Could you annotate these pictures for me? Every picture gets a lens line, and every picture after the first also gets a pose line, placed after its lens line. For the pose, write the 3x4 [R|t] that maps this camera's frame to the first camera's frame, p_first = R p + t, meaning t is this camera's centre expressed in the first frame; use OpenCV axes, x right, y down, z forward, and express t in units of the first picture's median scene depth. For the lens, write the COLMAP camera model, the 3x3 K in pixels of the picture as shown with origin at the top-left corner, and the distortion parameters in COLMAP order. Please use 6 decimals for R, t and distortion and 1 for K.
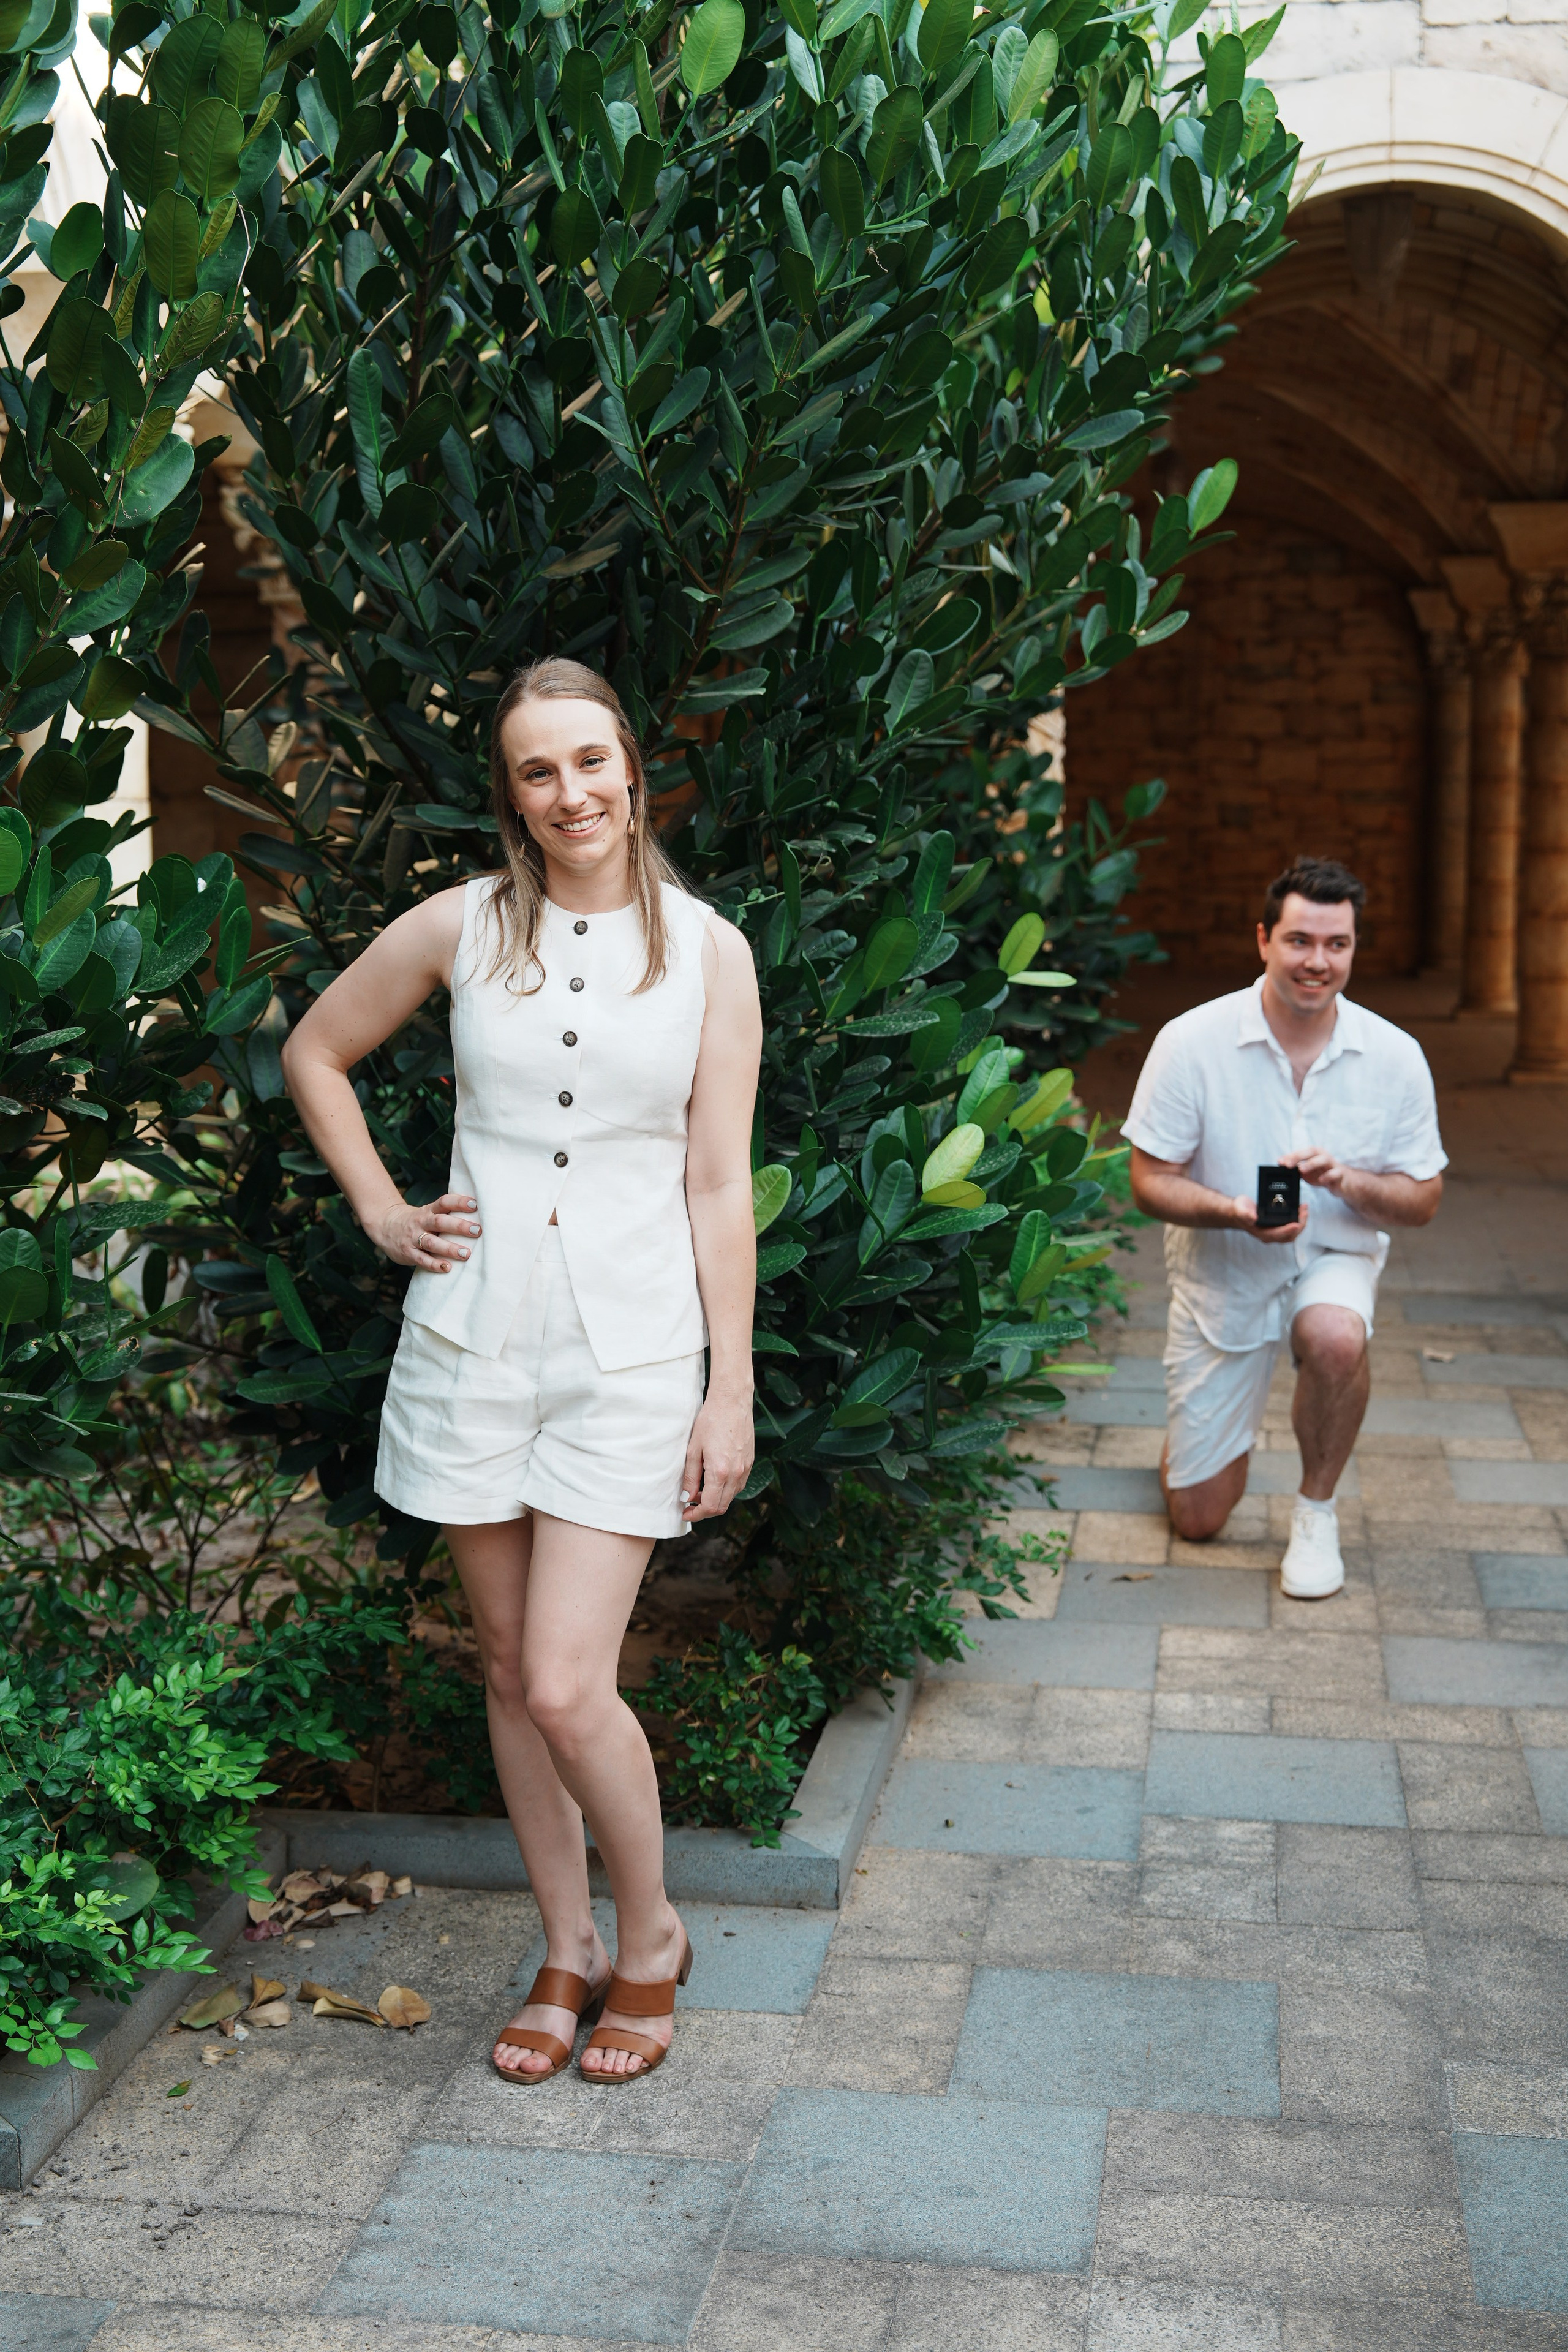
lens RADIAL K [[3094.6, 0, 784.0], [0, 3094.6, 1176.0], [0, 0, 1]] dist [-0.011056, -0.027715]
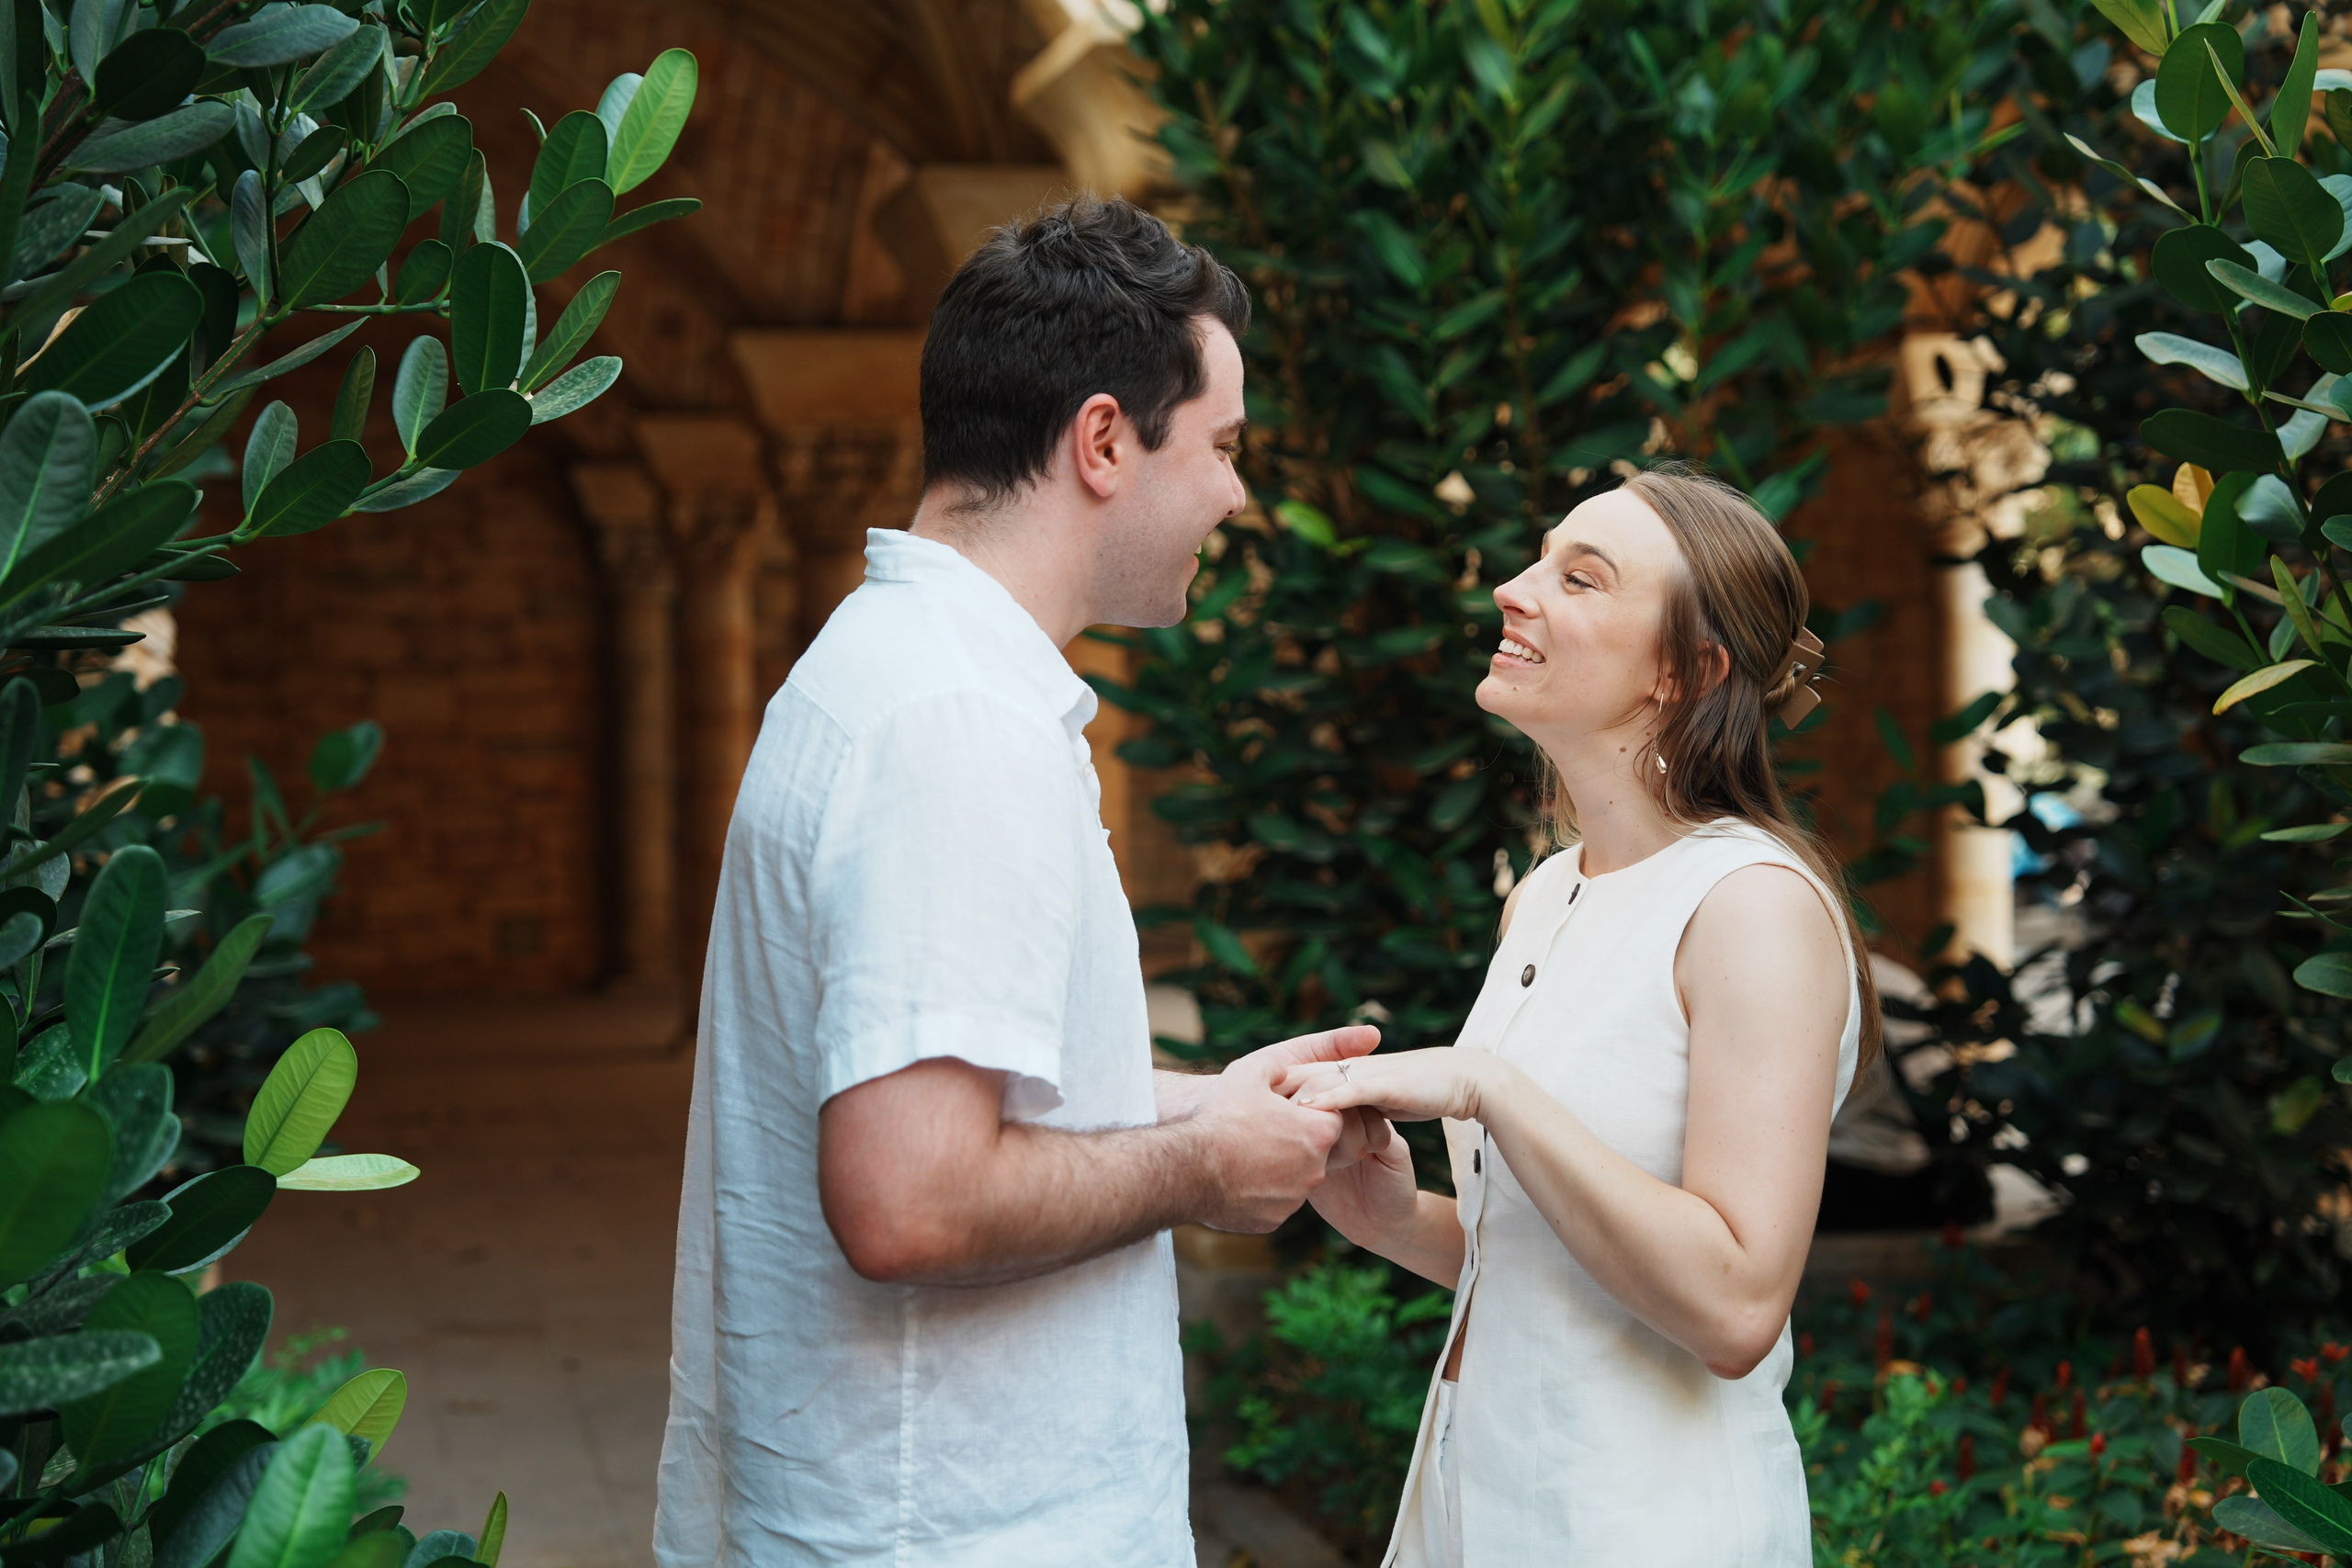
lens RADIAL K [[3778.1, 0, 1184.0], [0, 3778.1, 735.4], [0, 0, 1]] dist [0.041383, 0.015969]
pose [[0.926904, -0.013421, 0.375058, -0.003291], [0.059978, 0.991813, -0.112736, -0.034547], [-0.370474, 0.126991, 0.920121, 0.276242]]
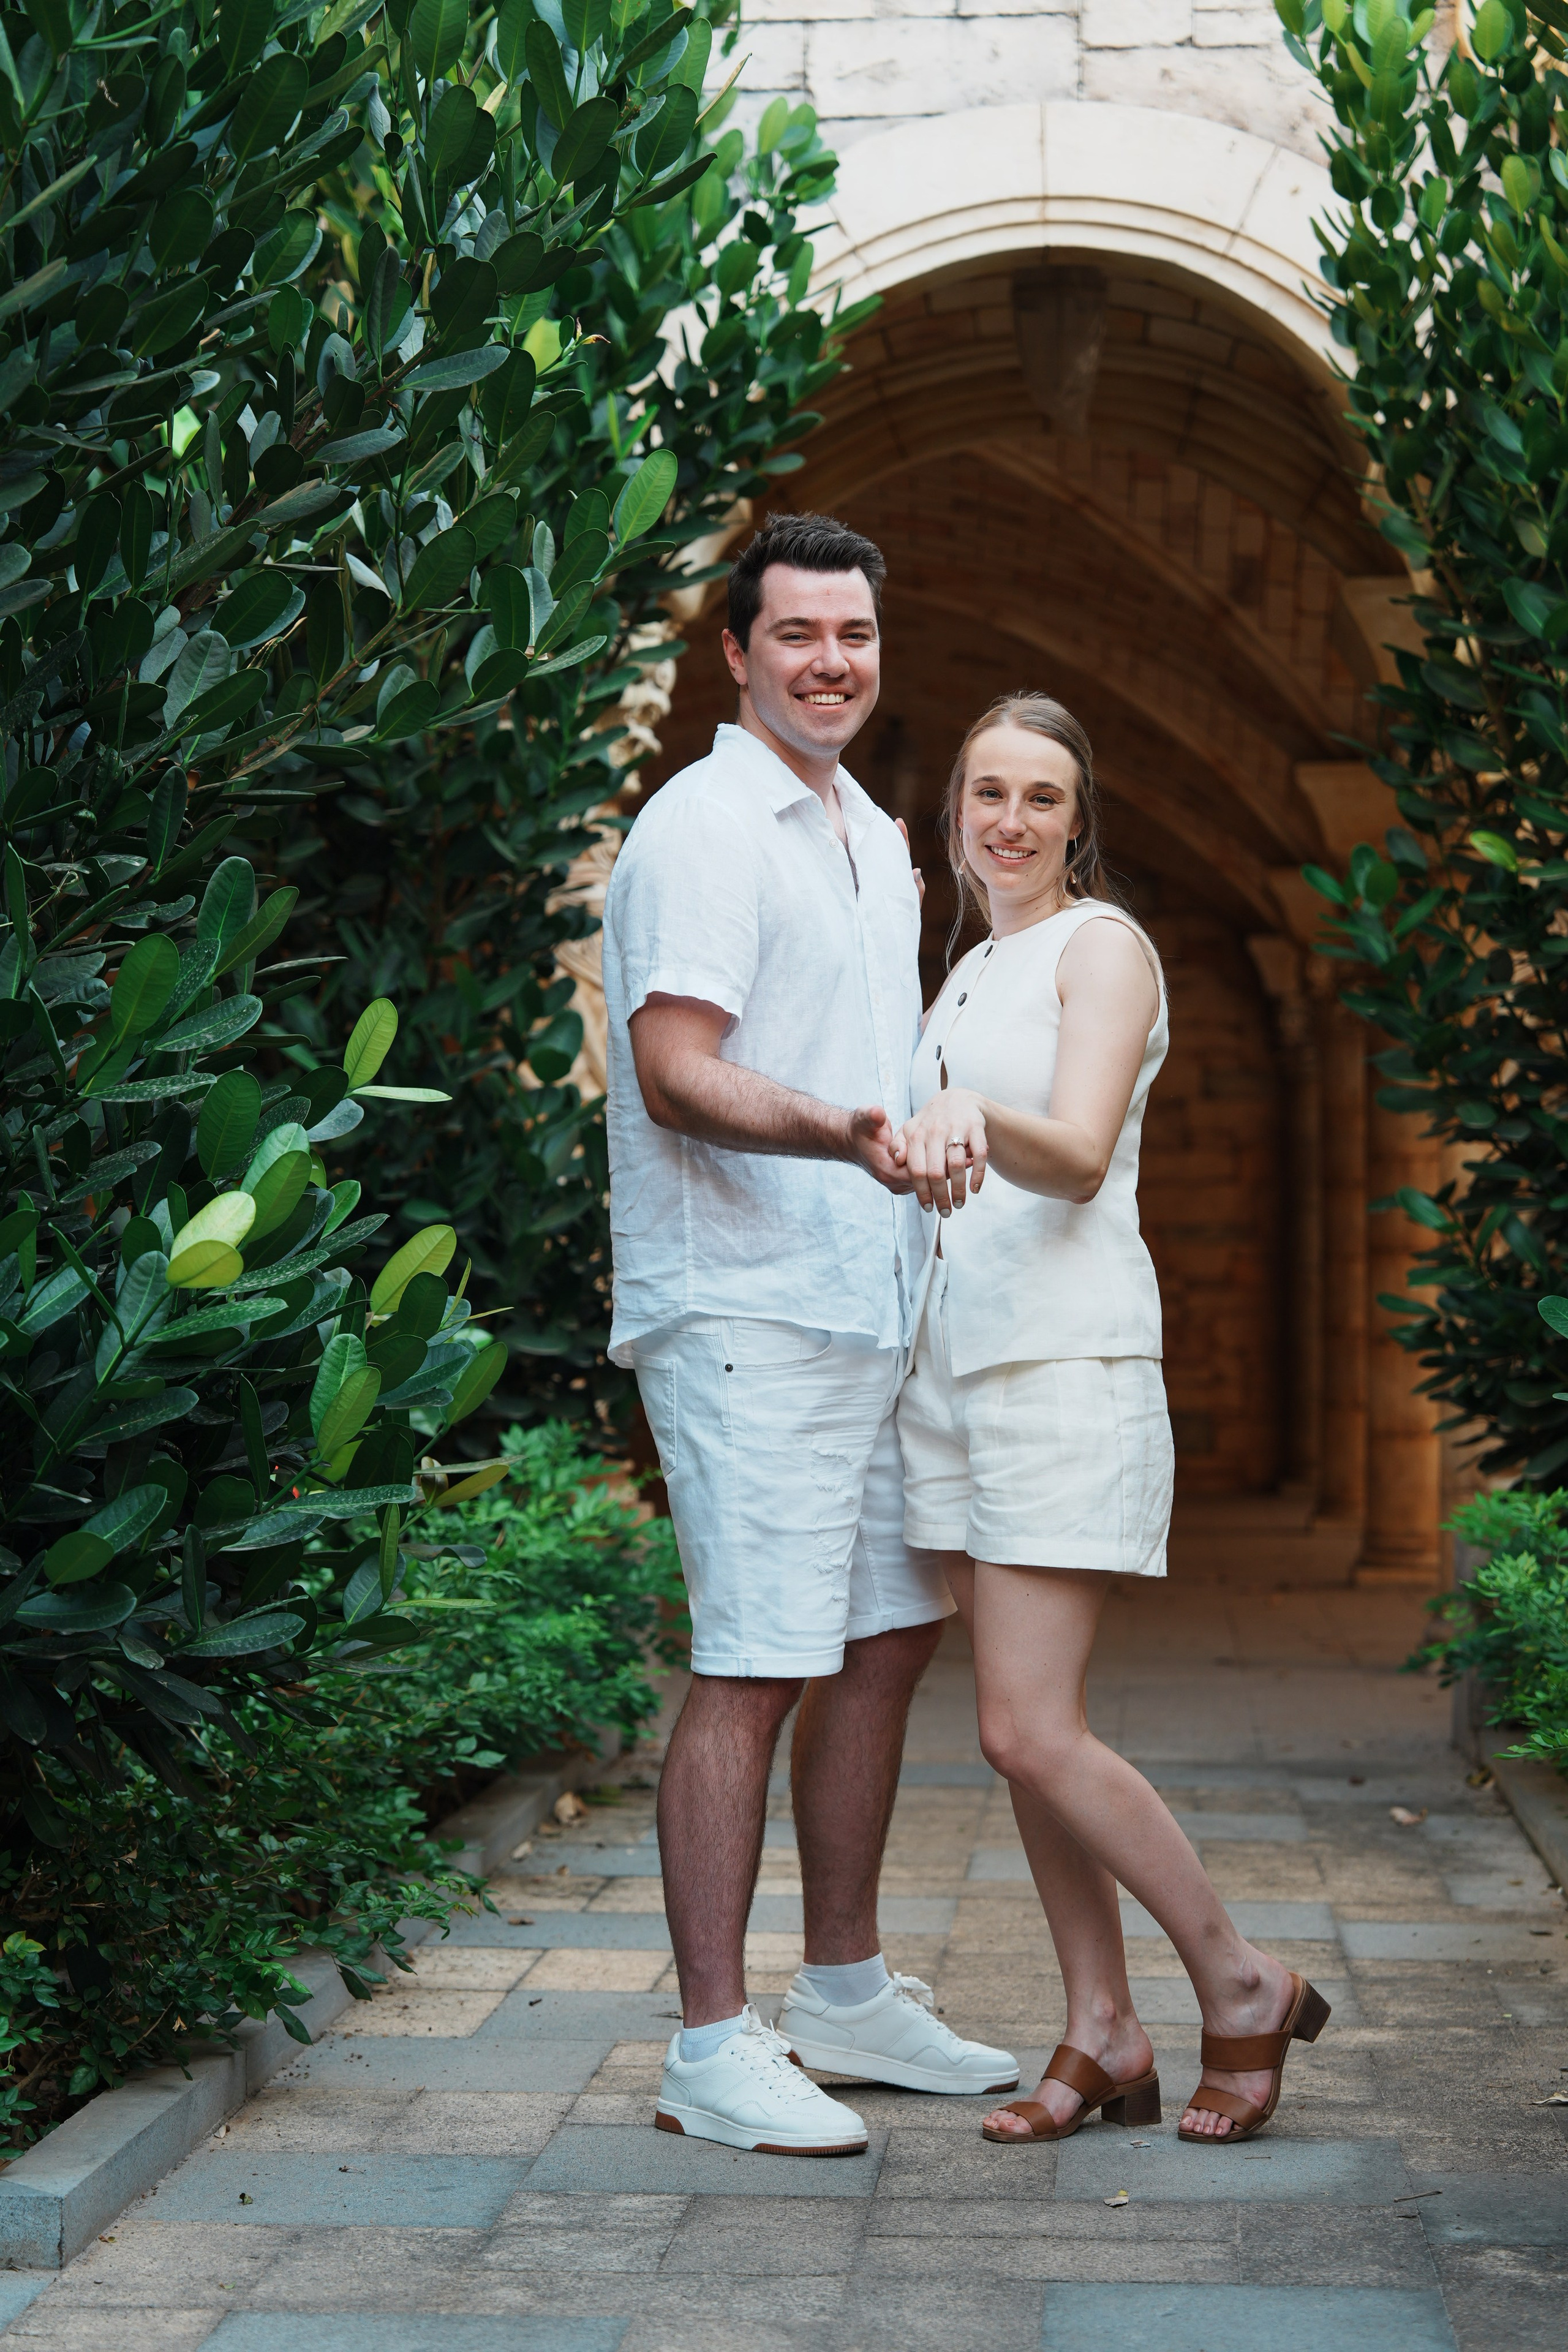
lens RADIAL K [[4772.6, 0, 890.2], [0, 4772.6, 1135.3], [0, 0, 1]] dist [0.079965, -0.639915]
pose [[0.996129, 0.003797, 0.087820, 0.059498], [0.011606, 0.984639, -0.174215, 0.091004], [-0.087132, 0.174560, 0.980784, -0.093305]]
